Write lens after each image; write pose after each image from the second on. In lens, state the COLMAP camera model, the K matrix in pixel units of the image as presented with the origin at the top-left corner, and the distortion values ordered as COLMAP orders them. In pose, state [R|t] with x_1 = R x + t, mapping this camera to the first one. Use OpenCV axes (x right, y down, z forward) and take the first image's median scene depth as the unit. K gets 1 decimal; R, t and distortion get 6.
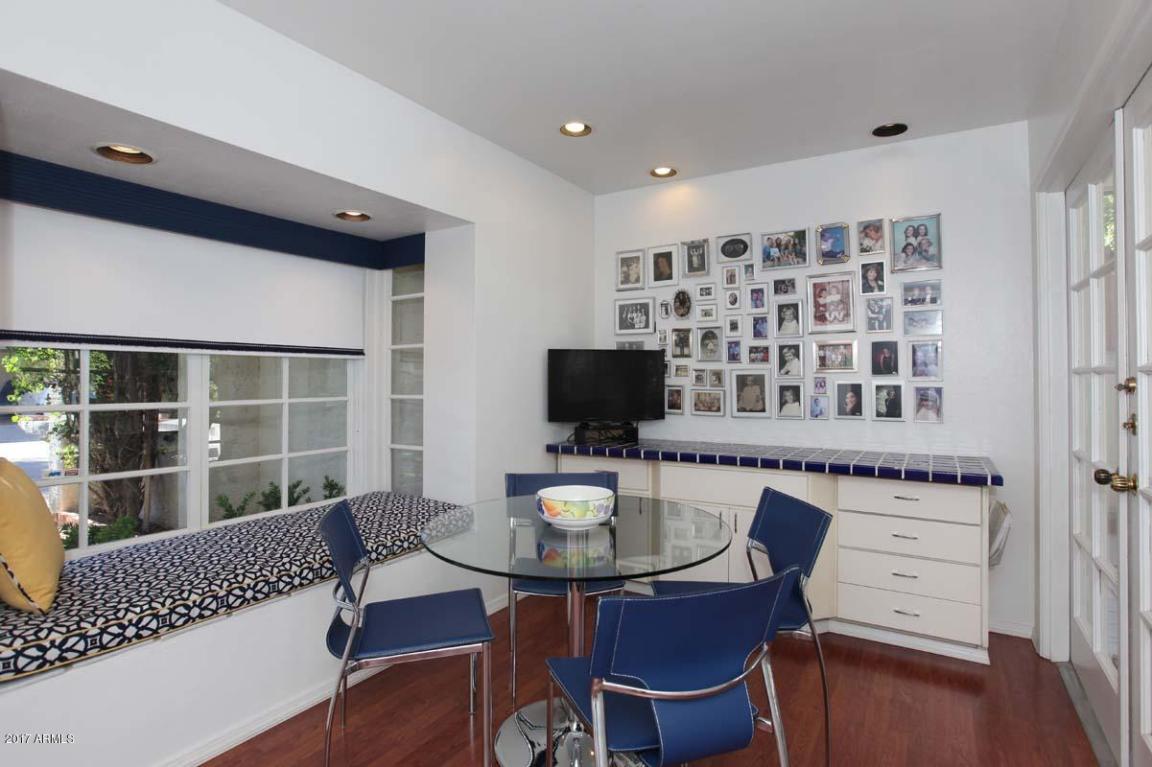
lens RADIAL K [[571.4, 0, 577.4], [0, 571.4, 381.7], [0, 0, 1]] dist [0.001337, 0.000162]
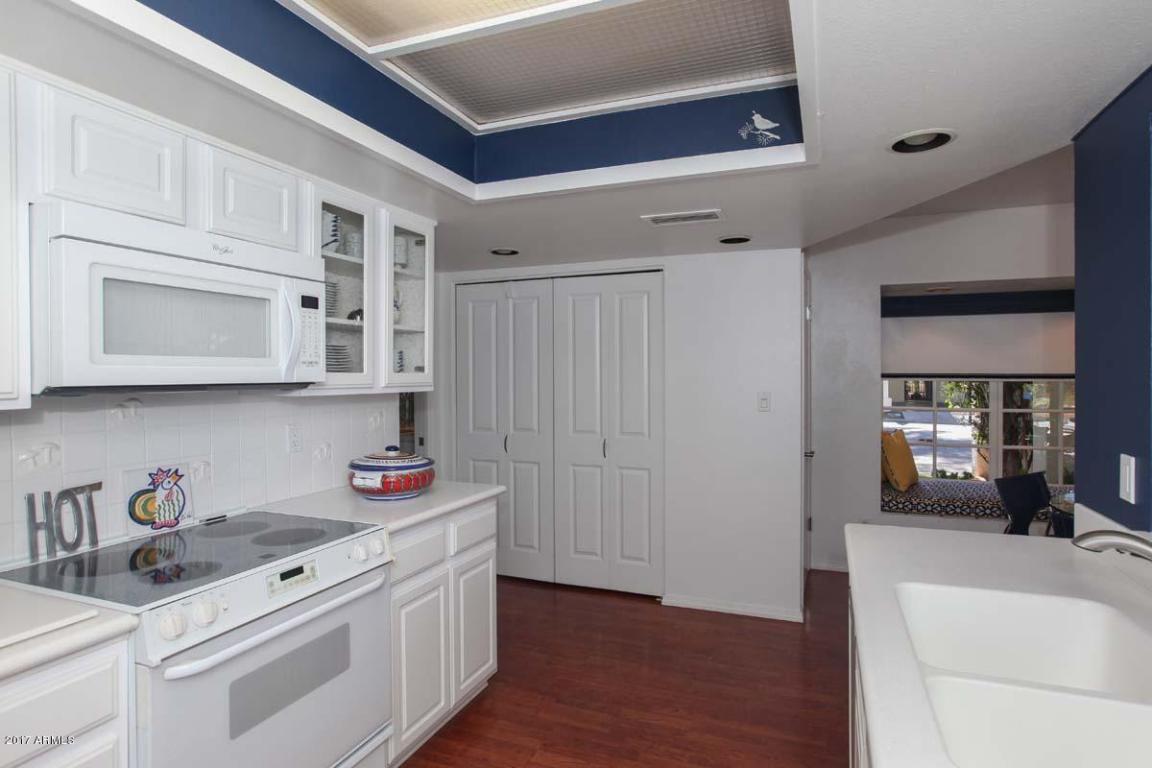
lens RADIAL K [[621.8, 0, 577.6], [0, 621.8, 380.6], [0, 0, 1]] dist [-0.000541, -0.000092]
pose [[0.185317, 0.009836, -0.982630, 1.274298], [0.008285, 0.999899, 0.011572, -0.107800], [0.982644, -0.010286, 0.185217, -0.769713]]
